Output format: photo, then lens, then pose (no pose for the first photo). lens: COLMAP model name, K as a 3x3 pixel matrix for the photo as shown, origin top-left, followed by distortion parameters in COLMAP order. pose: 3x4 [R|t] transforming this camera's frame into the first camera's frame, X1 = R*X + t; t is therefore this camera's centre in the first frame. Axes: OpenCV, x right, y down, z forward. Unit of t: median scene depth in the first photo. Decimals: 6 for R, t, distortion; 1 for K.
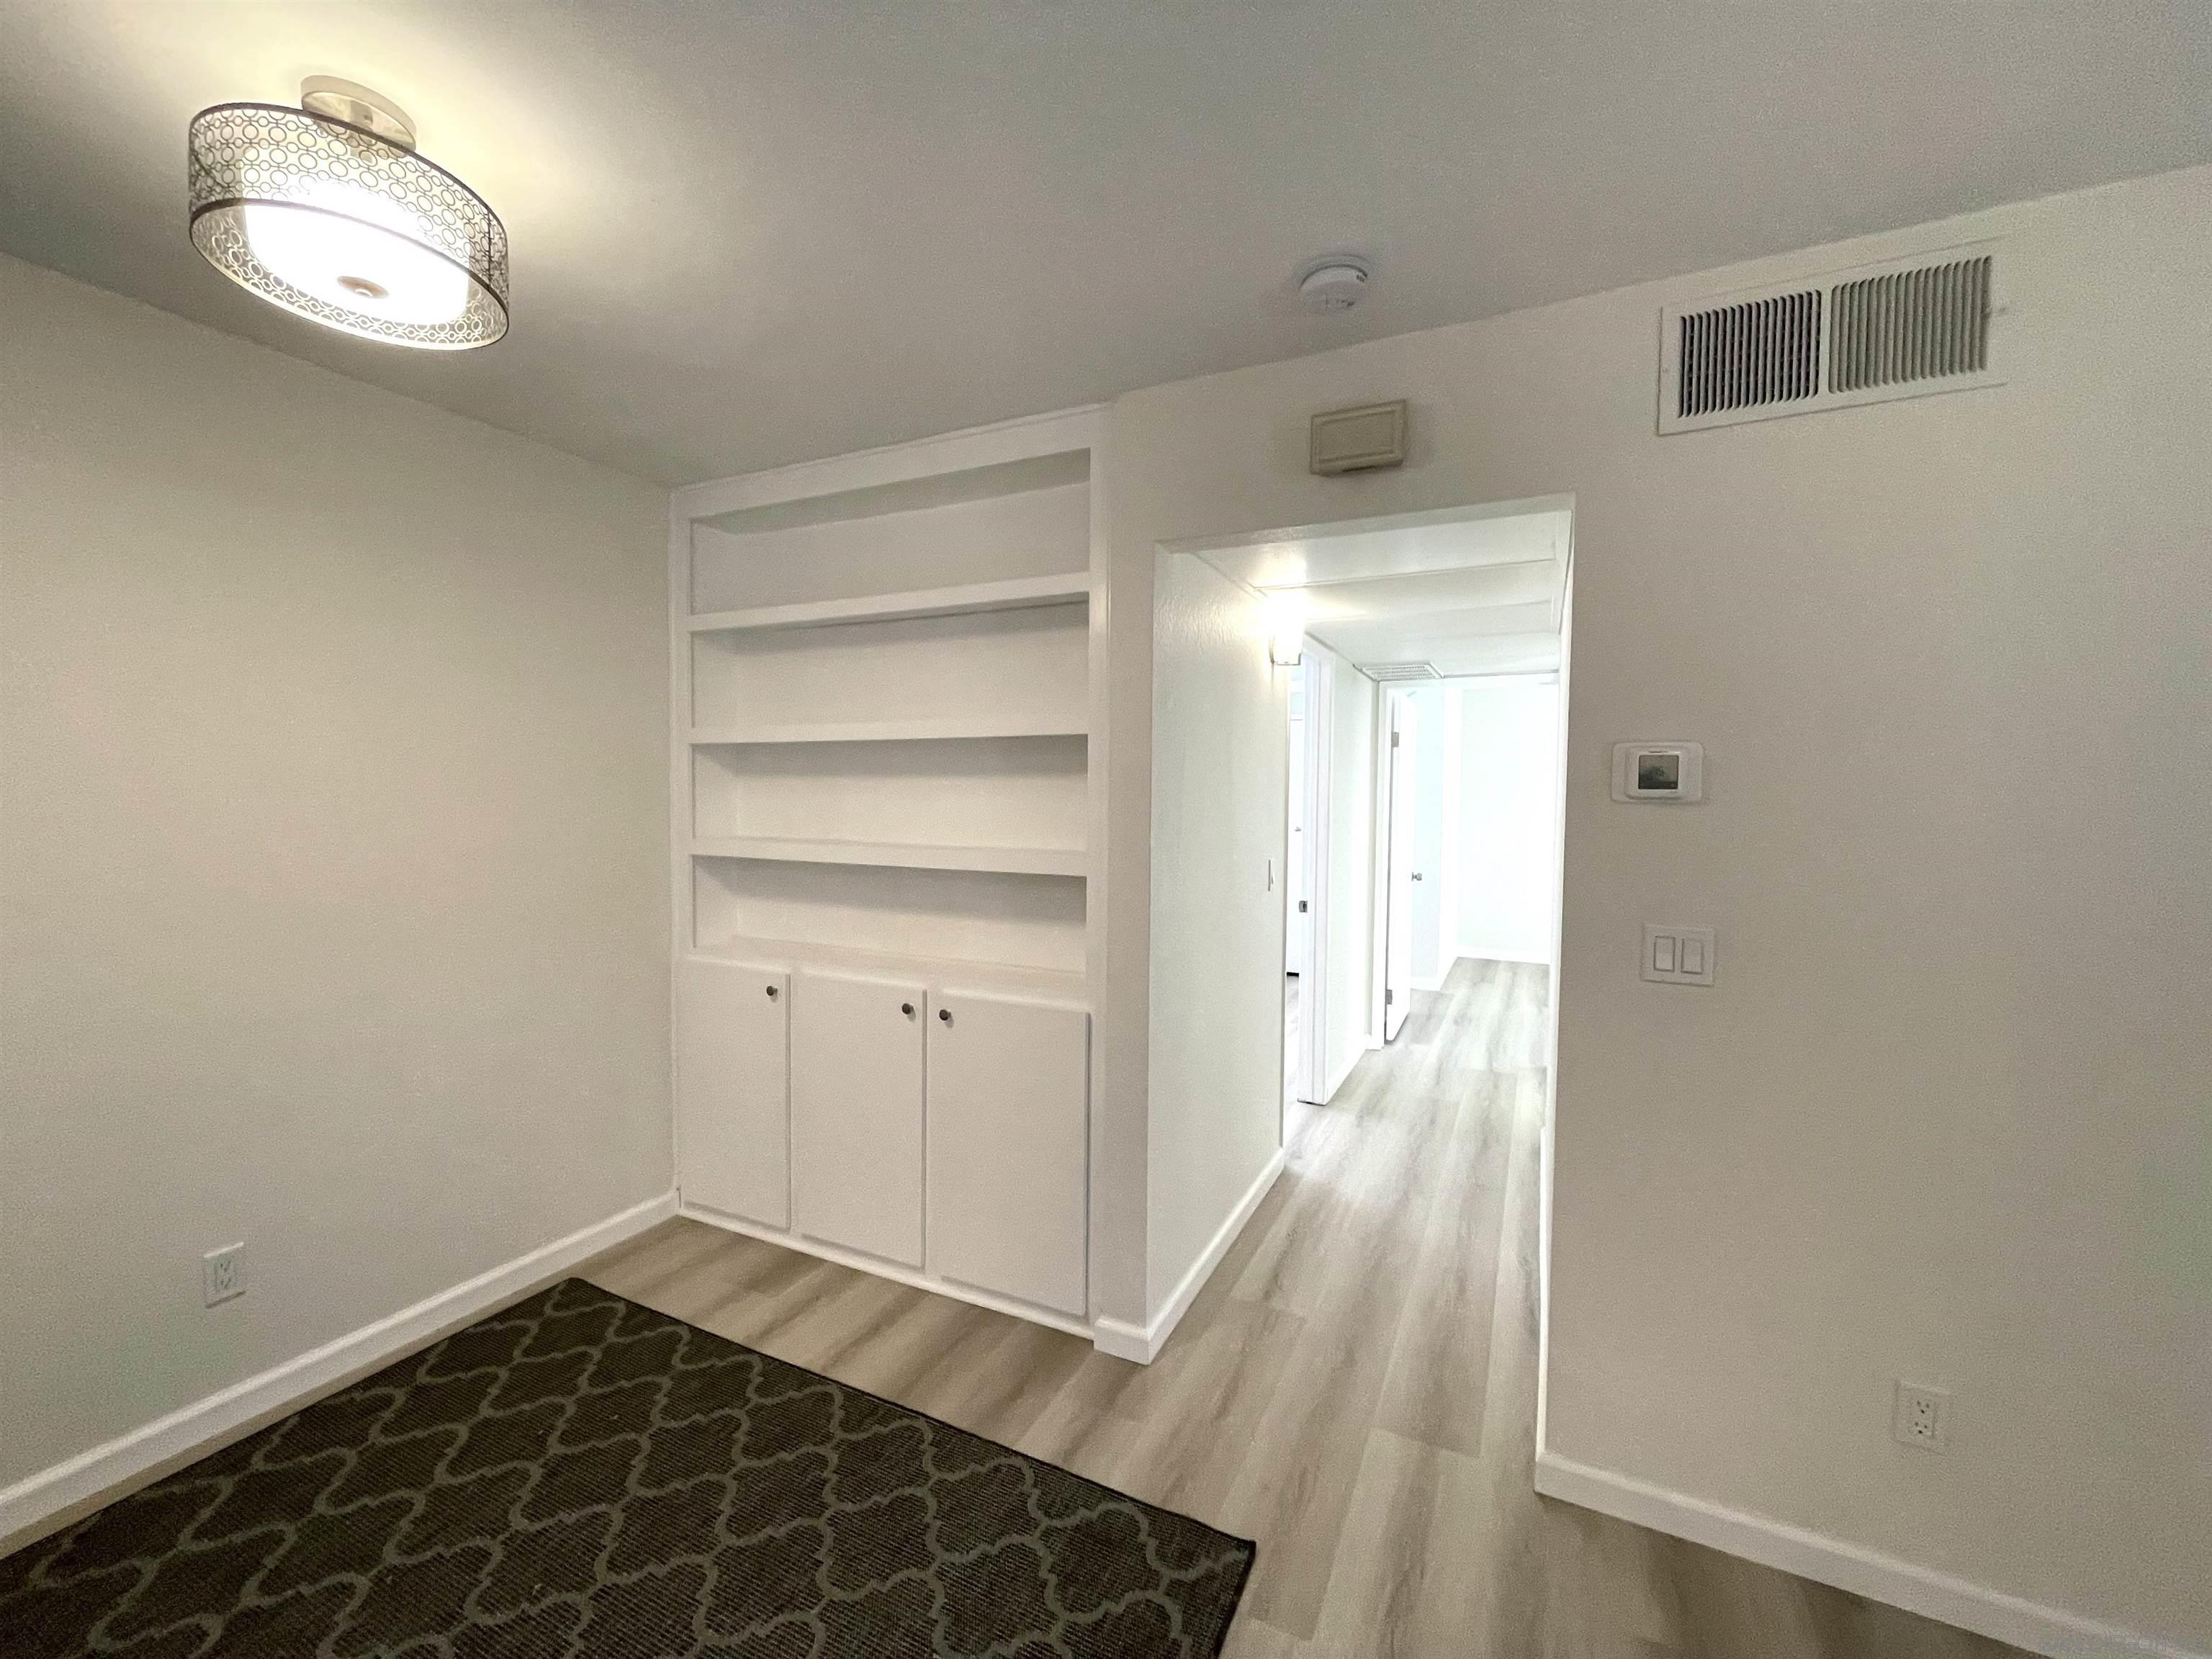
lens RADIAL K [[889.1, 0, 1101.8], [0, 889.1, 829.8], [0, 0, 1]] dist [-0.000718, -0.001050]
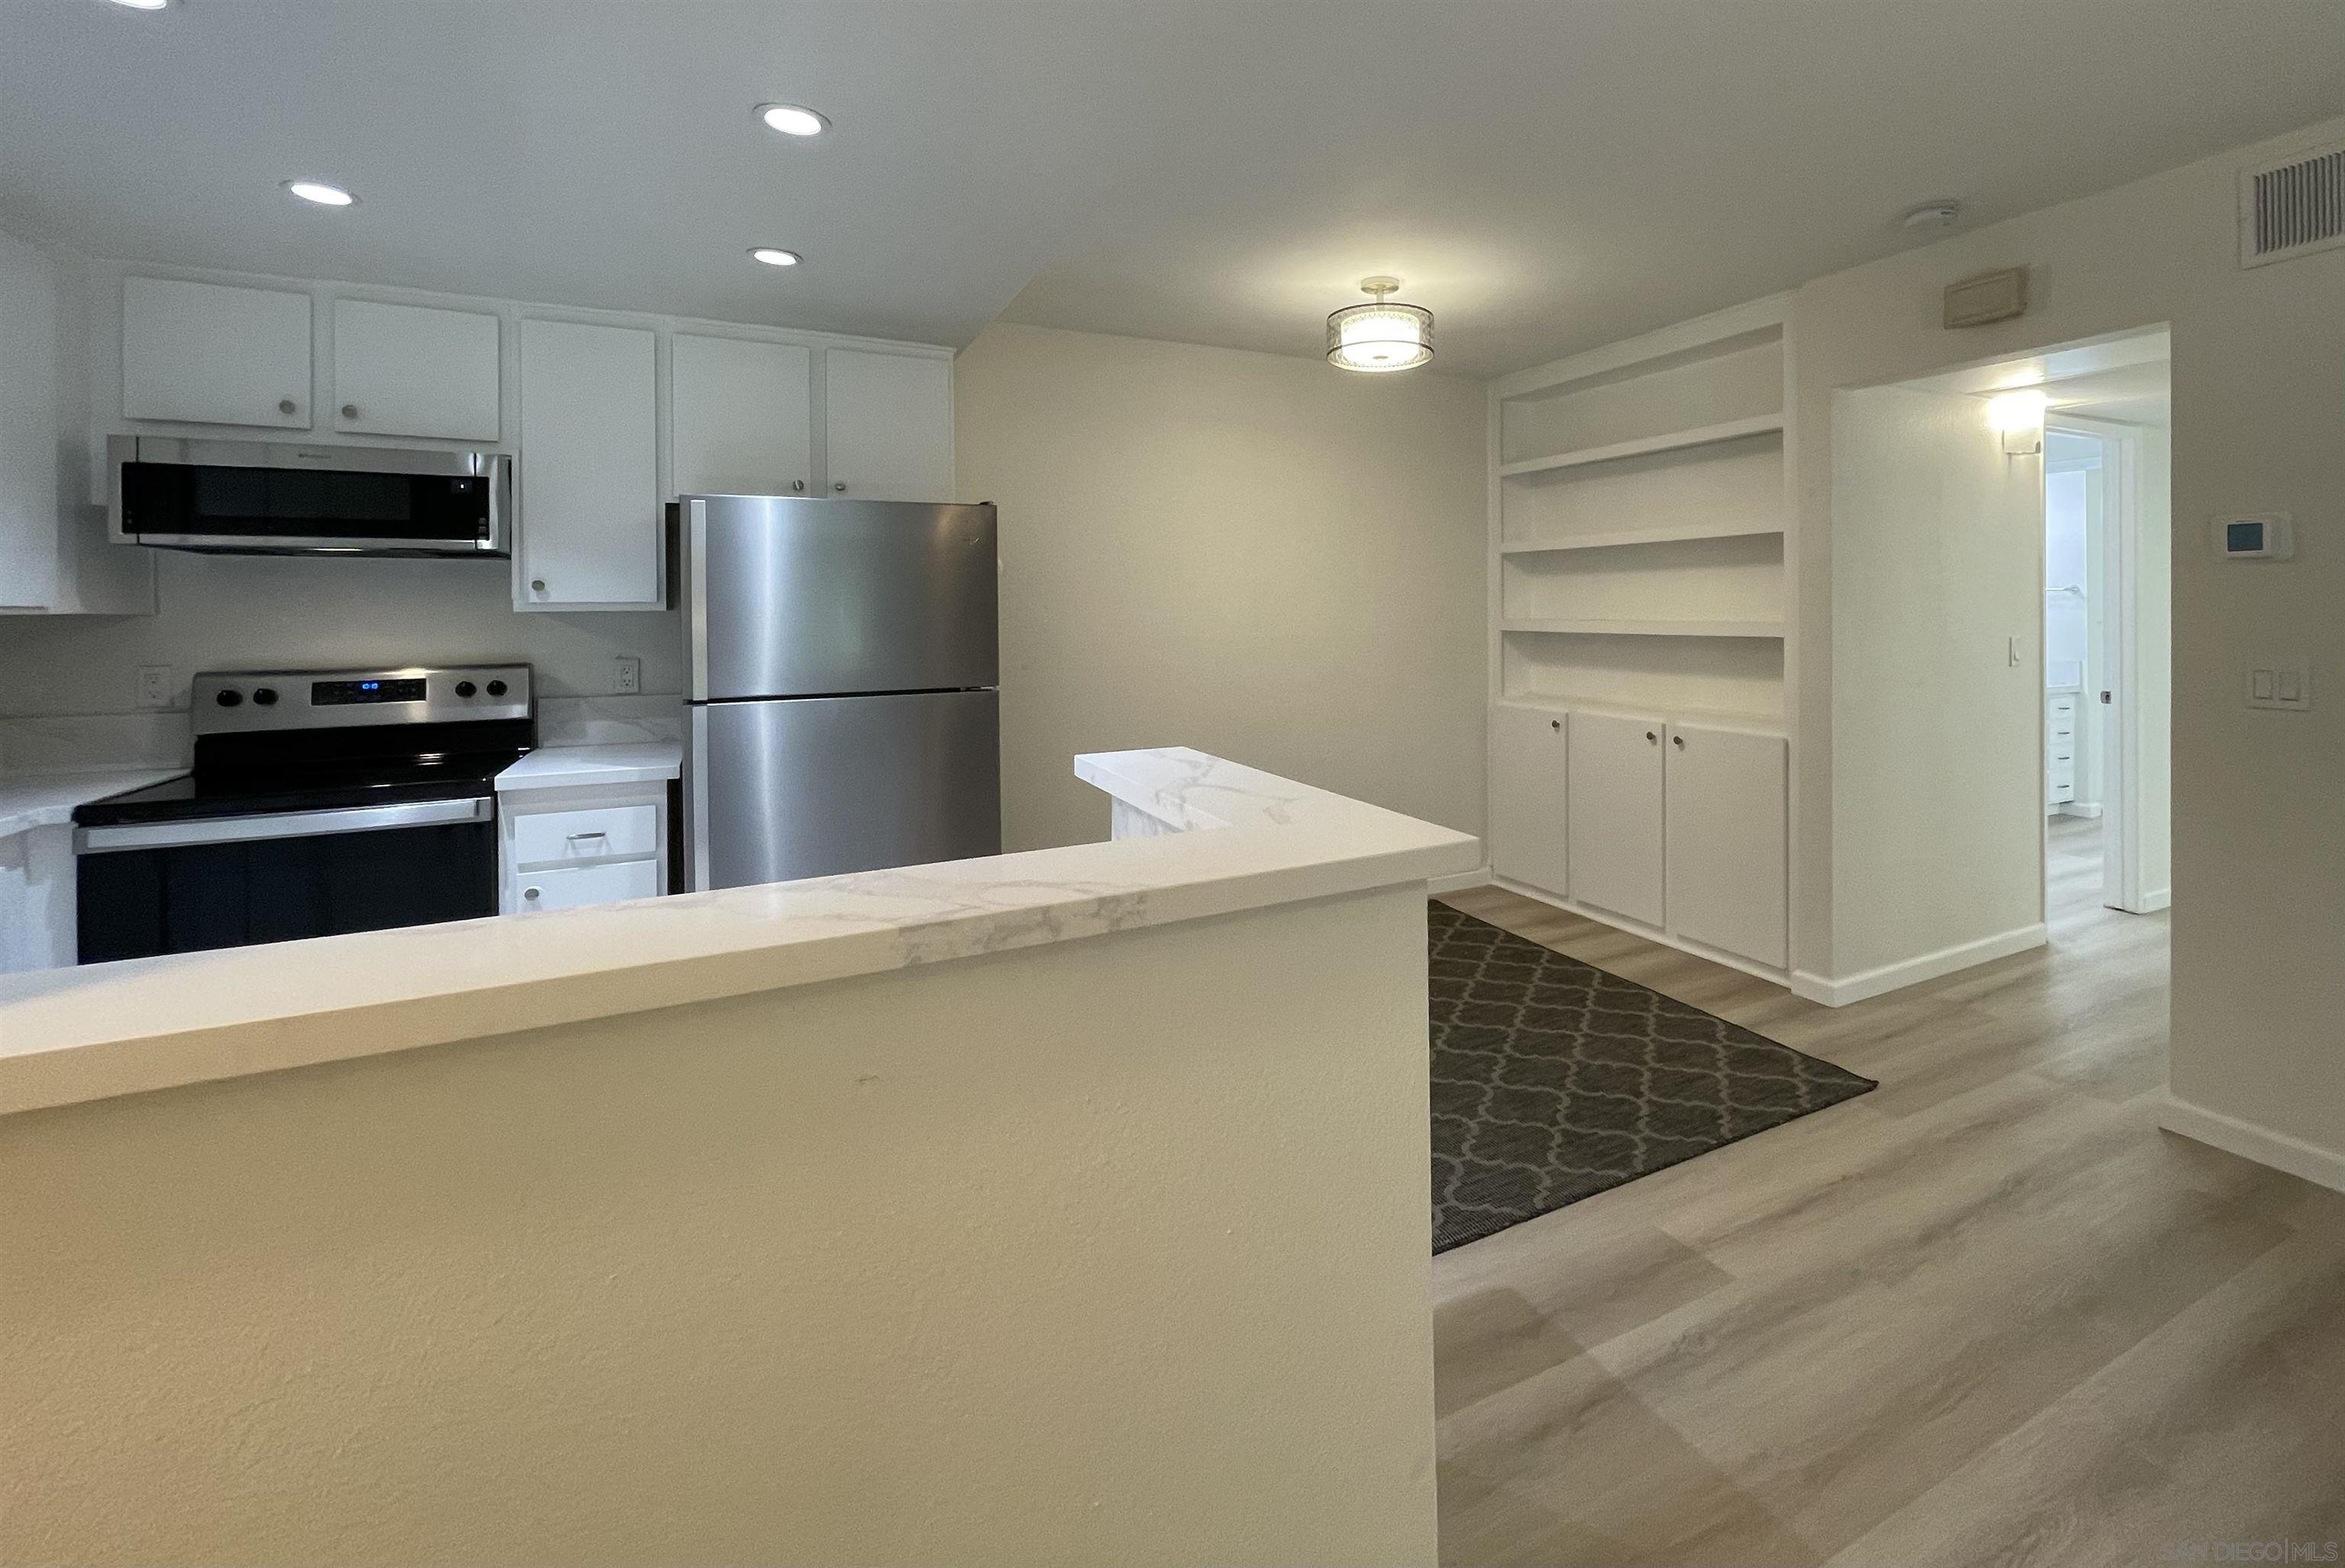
lens RADIAL K [[1019.0, 0, 1269.6], [0, 1019.0, 613.6], [0, 0, 1]] dist [-0.001212, -0.000989]
pose [[0.806770, -0.012128, -0.590742, 0.262345], [-0.008989, 0.999422, -0.032795, 0.073165], [0.590798, 0.031768, 0.806194, -0.689840]]
